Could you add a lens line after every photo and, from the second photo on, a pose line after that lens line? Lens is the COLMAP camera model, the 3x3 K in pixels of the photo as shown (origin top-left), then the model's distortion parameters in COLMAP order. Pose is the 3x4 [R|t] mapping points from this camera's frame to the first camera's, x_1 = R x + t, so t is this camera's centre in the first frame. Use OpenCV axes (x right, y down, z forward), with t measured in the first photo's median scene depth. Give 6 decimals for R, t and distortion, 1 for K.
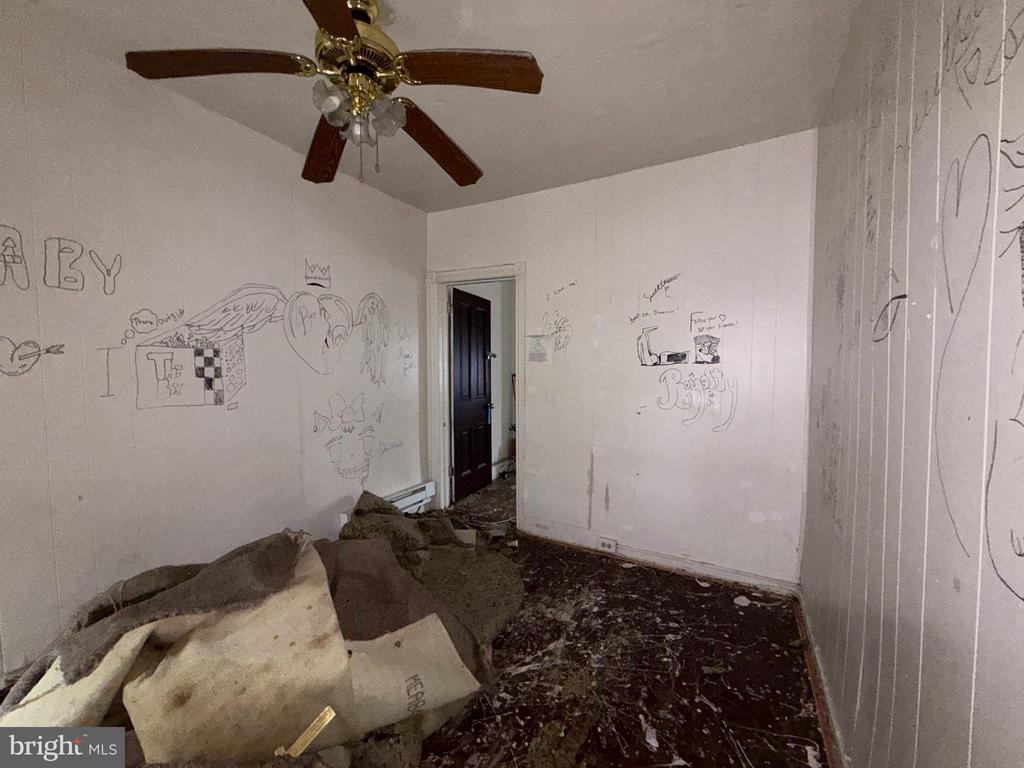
lens RADIAL K [[408.7, 0, 507.9], [0, 408.7, 382.2], [0, 0, 1]] dist [0.000179, 0.000085]
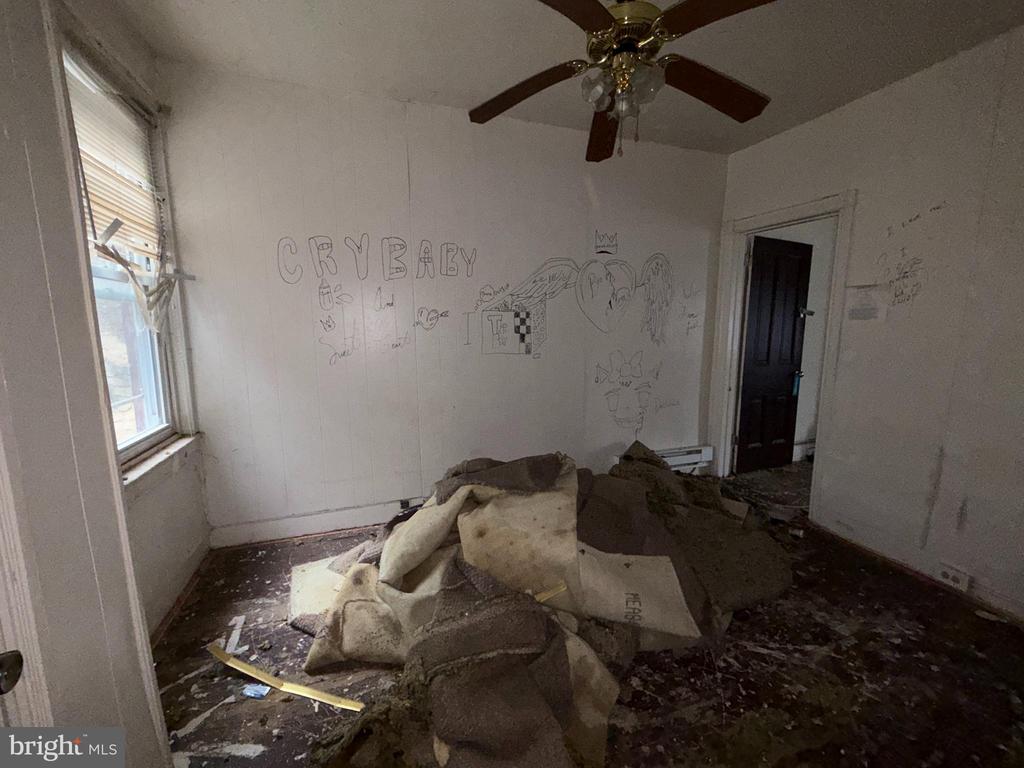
lens RADIAL K [[408.7, 0, 509.6], [0, 408.7, 382.3], [0, 0, 1]] dist [0.000179, 0.000085]
pose [[0.747504, 0.093150, -0.657693, 0.153904], [-0.029382, 0.993786, 0.107356, 0.005810], [0.663607, -0.060925, 0.745597, -0.045703]]
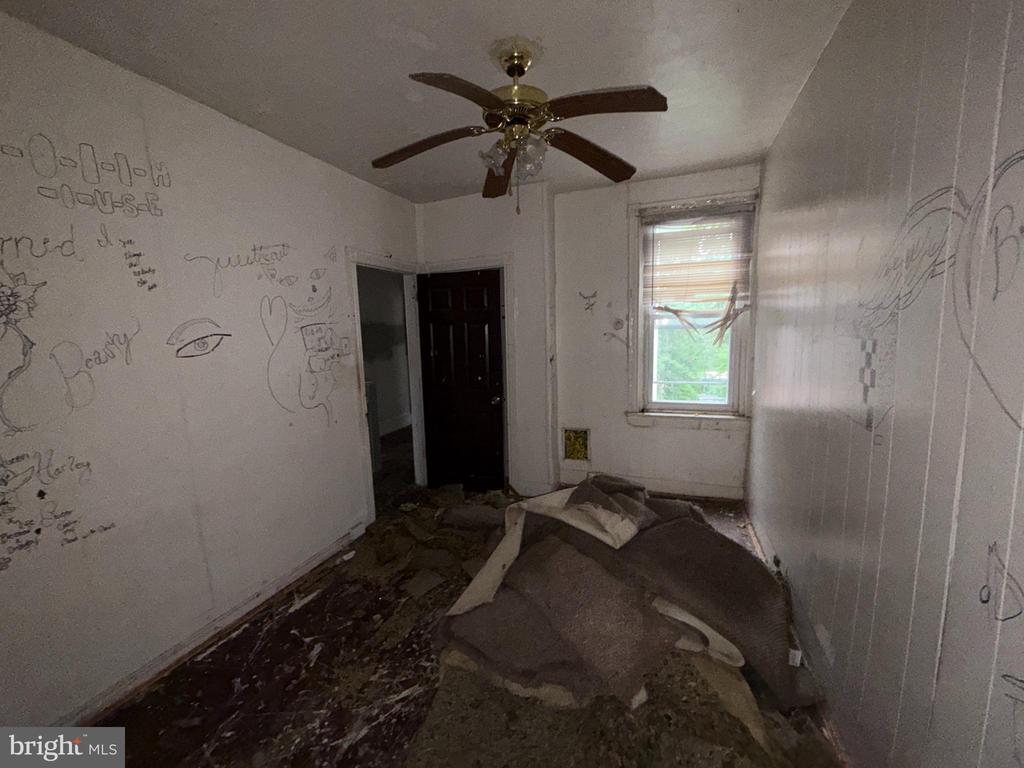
lens RADIAL K [[408.7, 0, 513.1], [0, 408.7, 385.0], [0, 0, 1]] dist [0.000179, 0.000085]
pose [[-0.987698, 0.054401, -0.146608, -0.103913], [0.027152, 0.982956, 0.181823, -0.158652], [0.154000, 0.175605, -0.972341, 1.739176]]
